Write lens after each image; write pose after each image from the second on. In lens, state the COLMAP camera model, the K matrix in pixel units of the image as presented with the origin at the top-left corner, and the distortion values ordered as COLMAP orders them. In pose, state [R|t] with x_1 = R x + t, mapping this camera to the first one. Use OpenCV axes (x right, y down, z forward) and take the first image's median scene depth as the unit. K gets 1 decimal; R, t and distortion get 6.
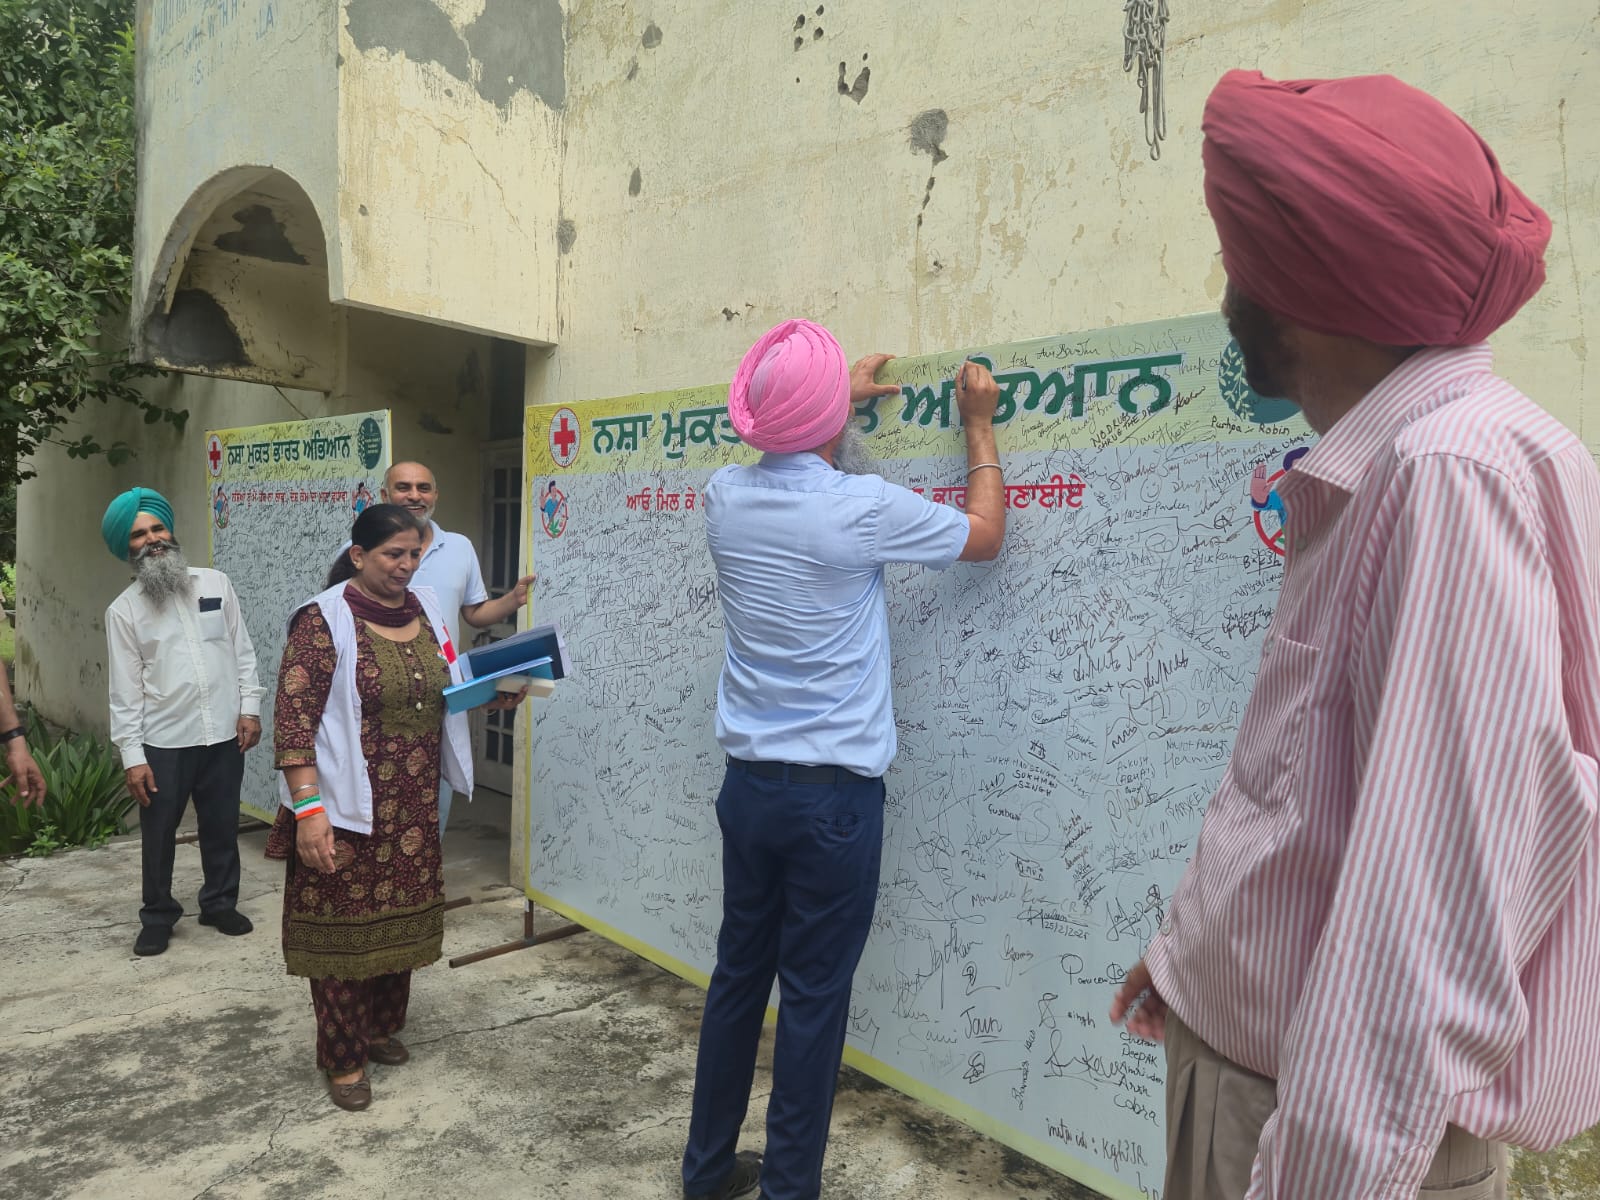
lens RADIAL K [[1169.1, 0, 800.0], [0, 1169.1, 600.0], [0, 0, 1]] dist [0.081002, -0.037915]
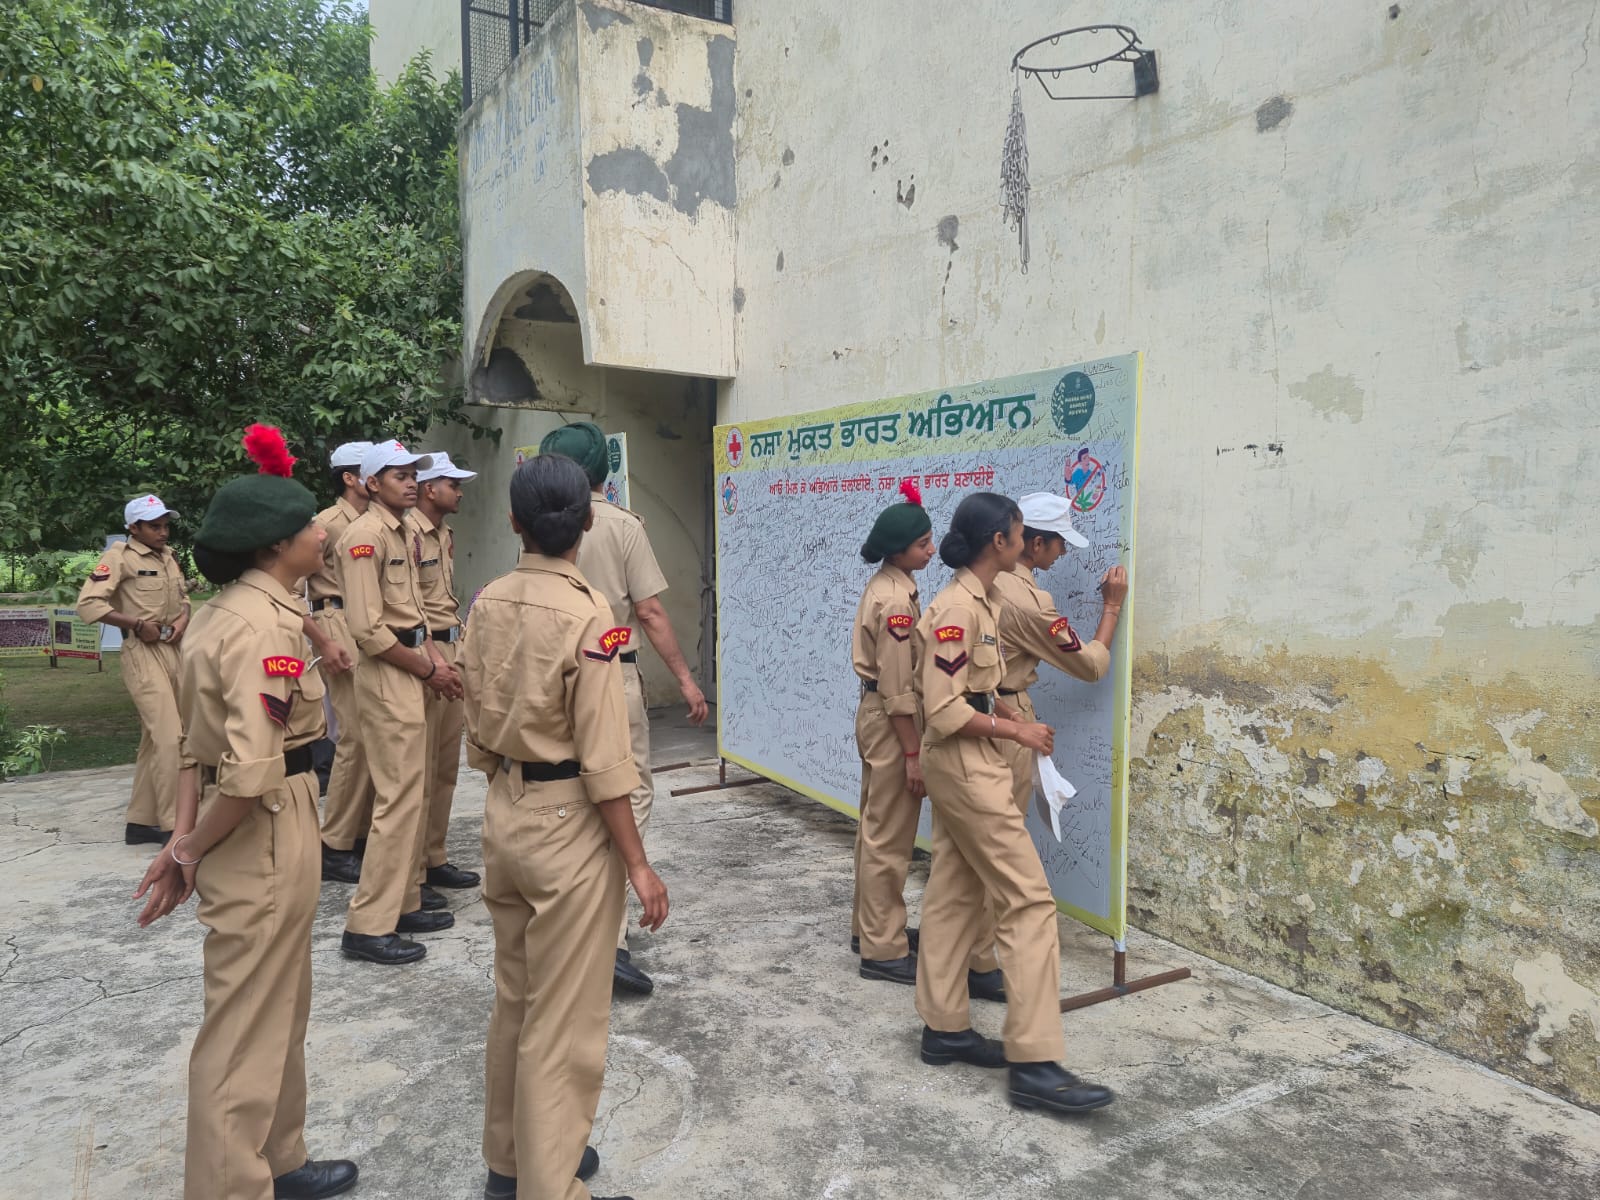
lens RADIAL K [[1169.1, 0, 800.0], [0, 1169.1, 600.0], [0, 0, 1]] dist [0.081002, -0.037915]
pose [[0.972536, -0.030892, -0.230692, 0.218654], [0.037909, 0.998942, 0.026043, 0.017786], [0.229643, -0.034073, 0.972678, -0.422564]]
